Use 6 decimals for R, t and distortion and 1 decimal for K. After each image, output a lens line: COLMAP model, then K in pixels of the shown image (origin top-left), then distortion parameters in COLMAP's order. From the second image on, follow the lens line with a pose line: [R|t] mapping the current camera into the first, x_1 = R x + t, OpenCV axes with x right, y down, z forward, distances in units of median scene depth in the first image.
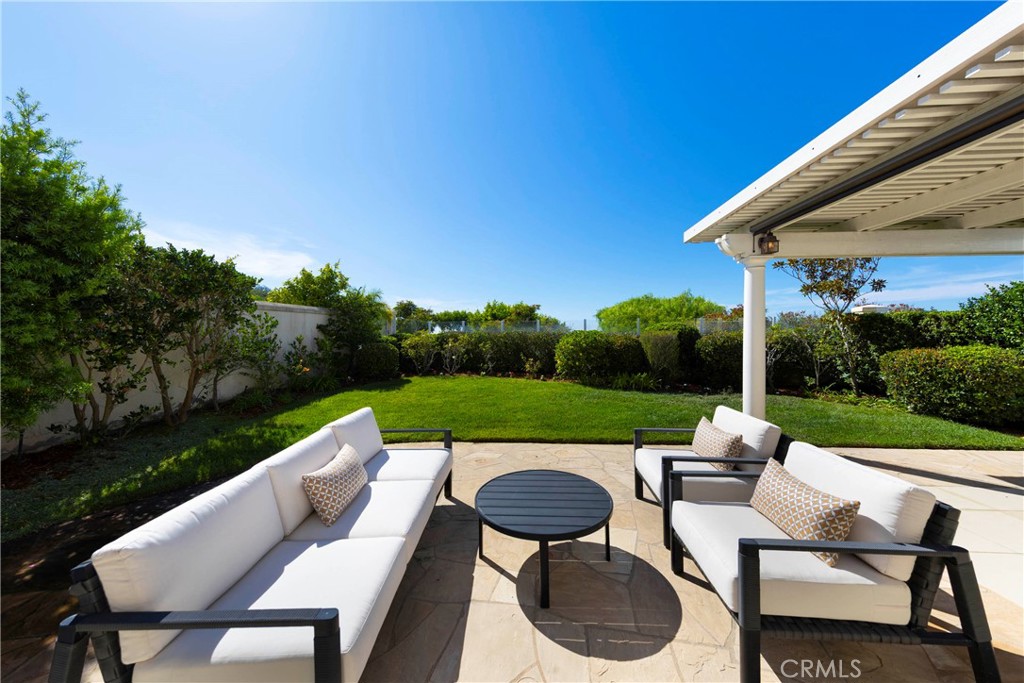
lens RADIAL K [[349.3, 0, 510.2], [0, 349.3, 336.8], [0, 0, 1]] dist [0.007544, -0.000010]
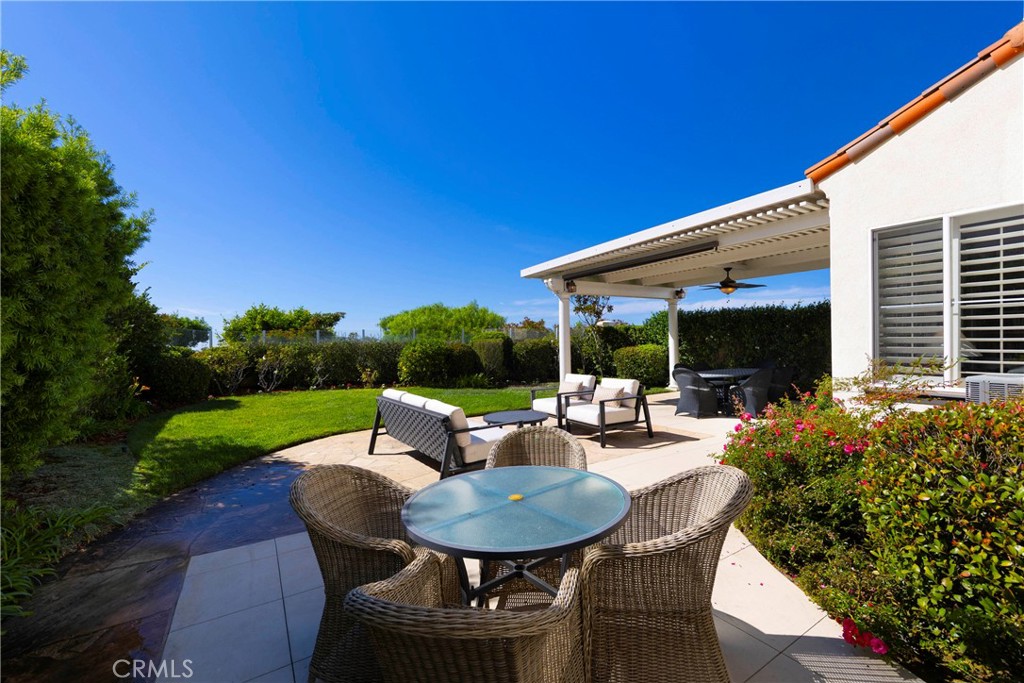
lens RADIAL K [[426.2, 0, 513.4], [0, 426.2, 340.7], [0, 0, 1]] dist [-0.000578, -0.000016]
pose [[0.821231, -0.012256, 0.570465, -0.421298], [0.024693, 0.999596, -0.014073, 0.014608], [-0.570062, 0.025643, 0.821202, -0.334098]]
